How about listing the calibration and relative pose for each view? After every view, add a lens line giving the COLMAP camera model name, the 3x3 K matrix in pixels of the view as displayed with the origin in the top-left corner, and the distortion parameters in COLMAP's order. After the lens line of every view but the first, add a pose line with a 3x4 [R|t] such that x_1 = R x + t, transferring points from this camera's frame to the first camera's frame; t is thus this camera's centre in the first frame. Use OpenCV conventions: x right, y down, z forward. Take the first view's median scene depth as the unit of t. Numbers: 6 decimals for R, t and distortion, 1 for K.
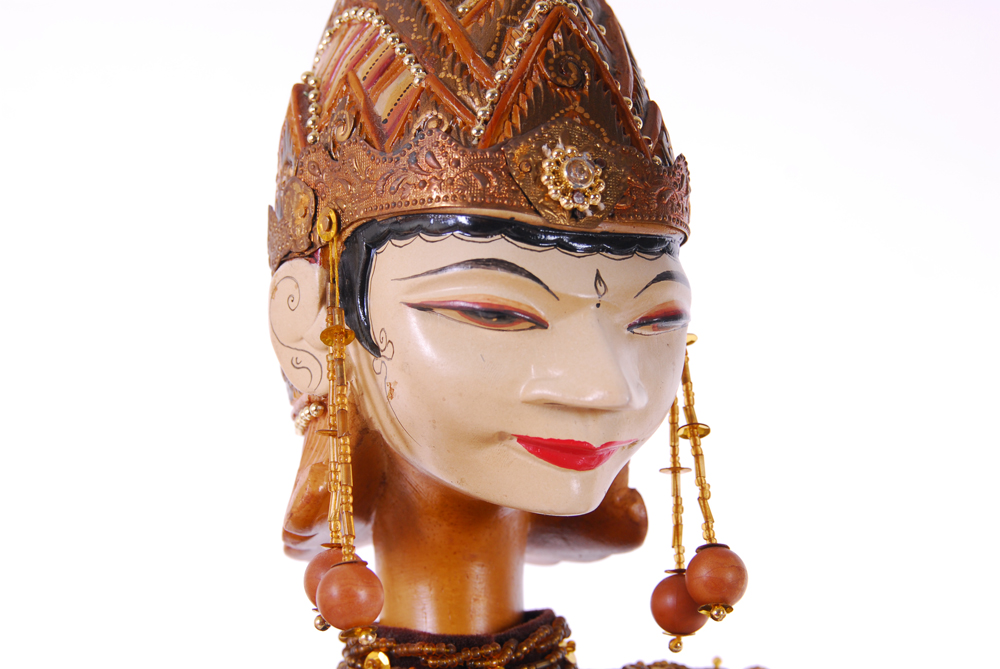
lens RADIAL K [[1816.3, 0, 498.4], [0, 1816.3, 341.2], [0, 0, 1]] dist [-0.047133, 0.000000]
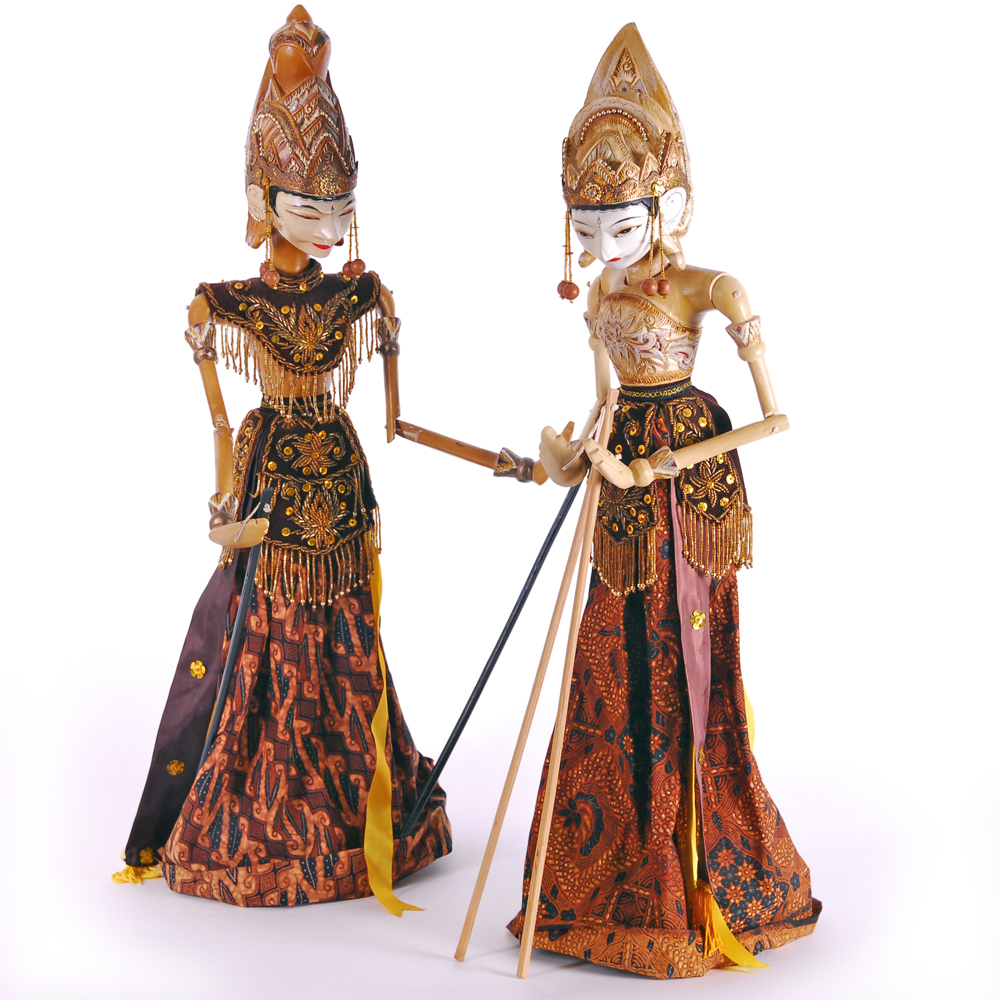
lens RADIAL K [[2645.3, 0, 495.5], [0, 2645.3, 504.6], [0, 0, 1]] dist [-0.081076, 0.000000]
pose [[0.992967, 0.021375, 0.116448, -0.256457], [-0.075472, 0.872094, 0.483482, -2.316023], [-0.091219, -0.488871, 0.867574, -4.475876]]
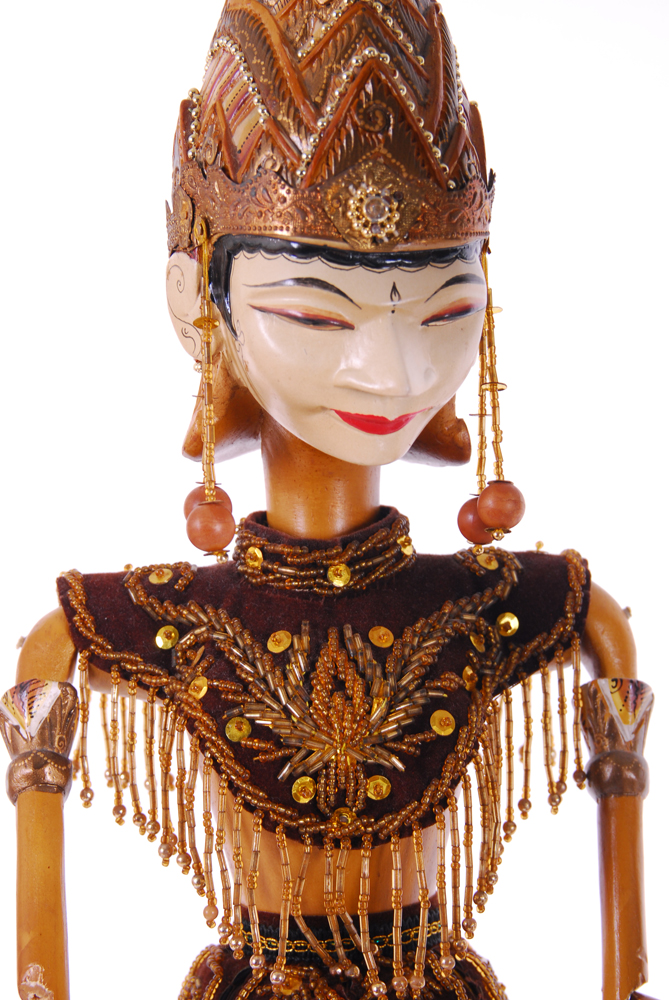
lens RADIAL K [[1816.3, 0, 362.6], [0, 1816.3, 511.0], [0, 0, 1]] dist [-0.047133, 0.000000]
pose [[0.988692, 0.023801, -0.148061, 0.216246], [0.016852, 0.963437, 0.267406, -0.217118], [0.149012, -0.266877, 0.952141, -0.256816]]
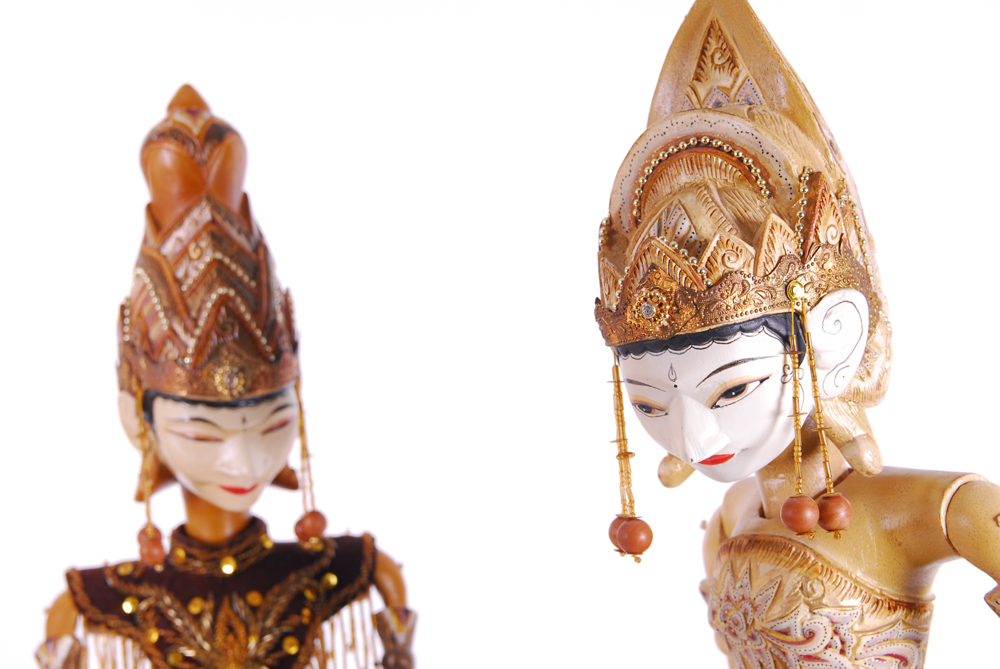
lens RADIAL K [[1816.3, 0, 491.3], [0, 1816.3, 359.0], [0, 0, 1]] dist [-0.047133, 0.000000]
pose [[0.997930, -0.033648, -0.054810, 0.485437], [0.048685, 0.952089, 0.301922, -0.771380], [0.042025, -0.303965, 0.951756, -1.157967]]
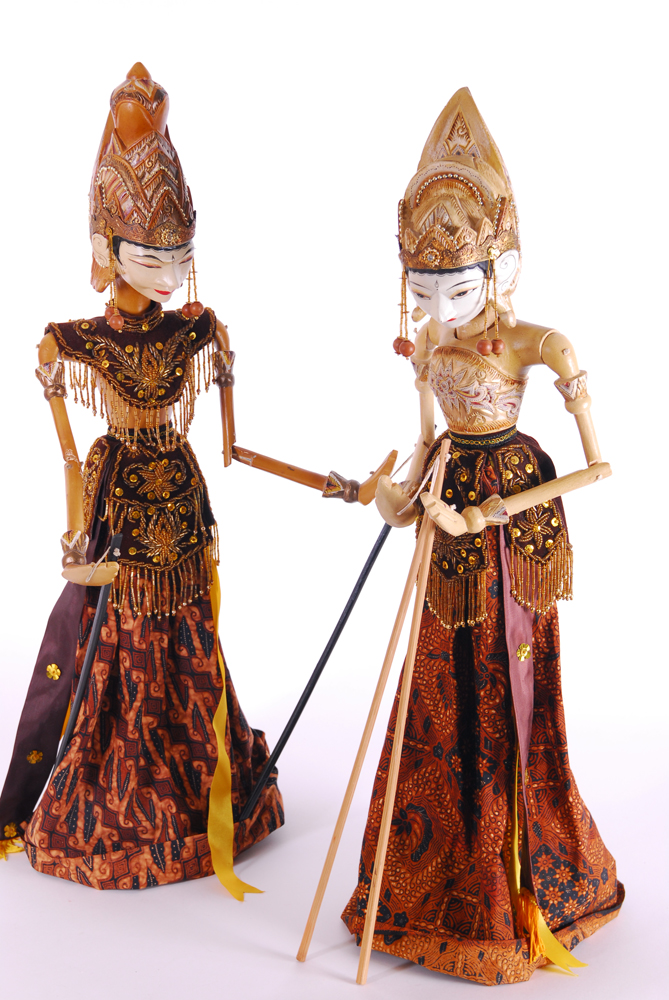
lens RADIAL K [[1816.3, 0, 337.0], [0, 1816.3, 495.0], [0, 0, 1]] dist [-0.047133, 0.000000]
pose [[0.987015, 0.002705, 0.160603, -0.250654], [-0.091403, 0.831646, 0.547731, -1.939257], [-0.132084, -0.555299, 0.821095, -2.910290]]
